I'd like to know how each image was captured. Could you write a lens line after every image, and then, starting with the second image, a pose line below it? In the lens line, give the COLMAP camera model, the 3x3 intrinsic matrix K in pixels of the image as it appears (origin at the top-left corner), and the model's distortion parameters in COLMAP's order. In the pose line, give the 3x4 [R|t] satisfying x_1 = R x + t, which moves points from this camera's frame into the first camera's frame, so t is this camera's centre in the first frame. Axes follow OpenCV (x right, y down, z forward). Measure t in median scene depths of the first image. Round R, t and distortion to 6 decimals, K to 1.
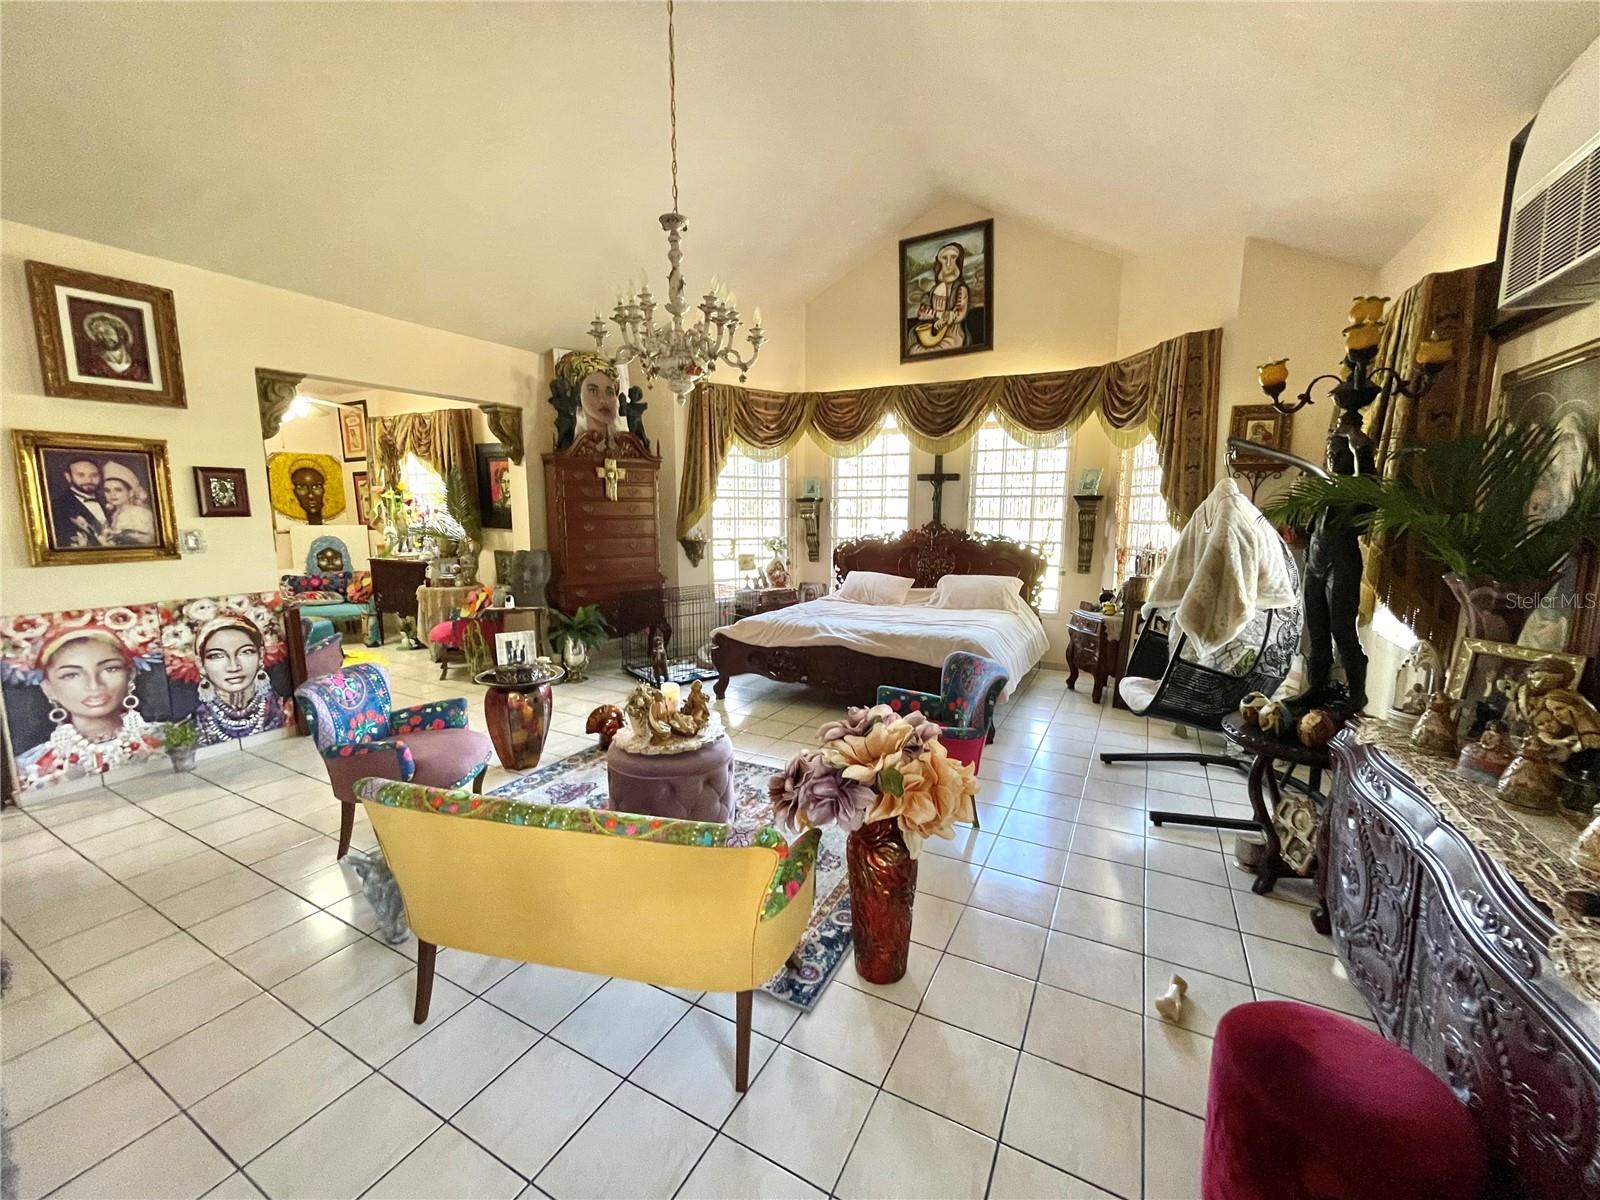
lens RADIAL K [[644.5, 0, 794.7], [0, 644.5, 596.7], [0, 0, 1]] dist [-0.008106, 0.000697]
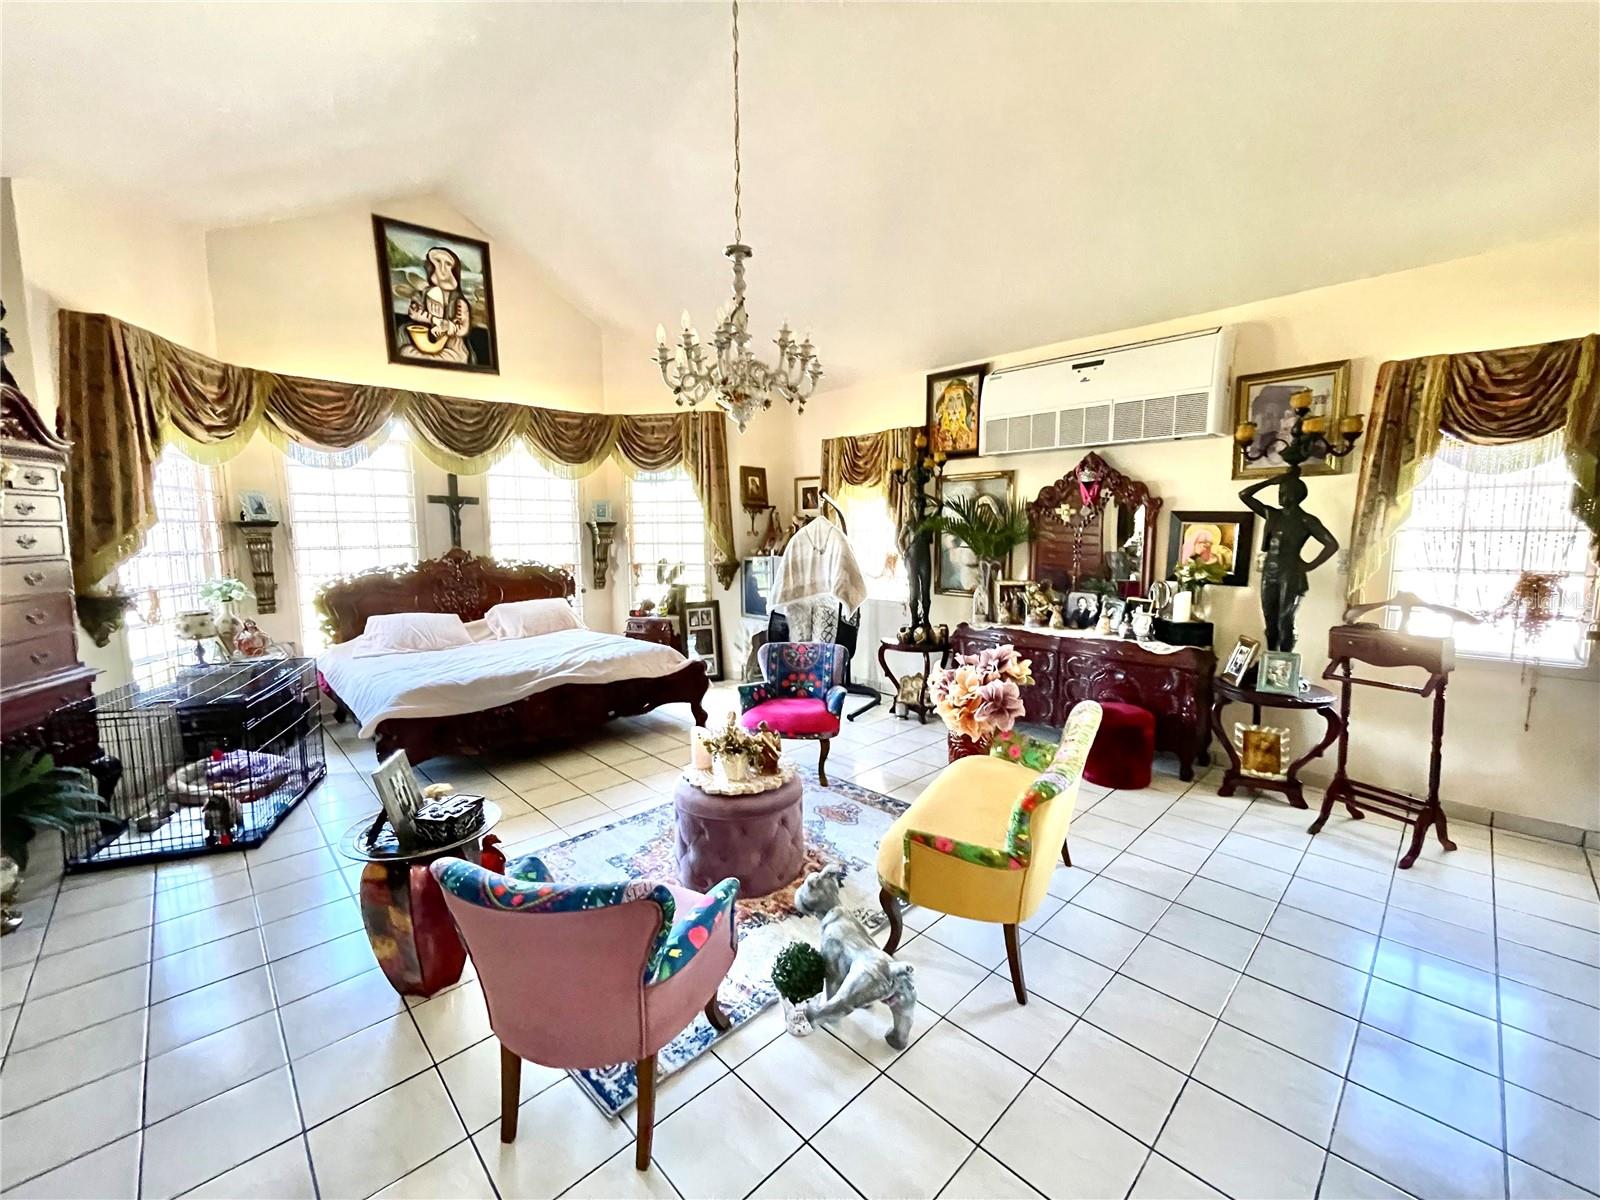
lens RADIAL K [[644.5, 0, 793.1], [0, 644.5, 601.9], [0, 0, 1]] dist [-0.008106, 0.000697]
pose [[0.311327, -0.106188, 0.944351, -0.513762], [0.136221, 0.988461, 0.066240, -0.039849], [-0.940489, 0.108018, 0.322200, 0.281790]]
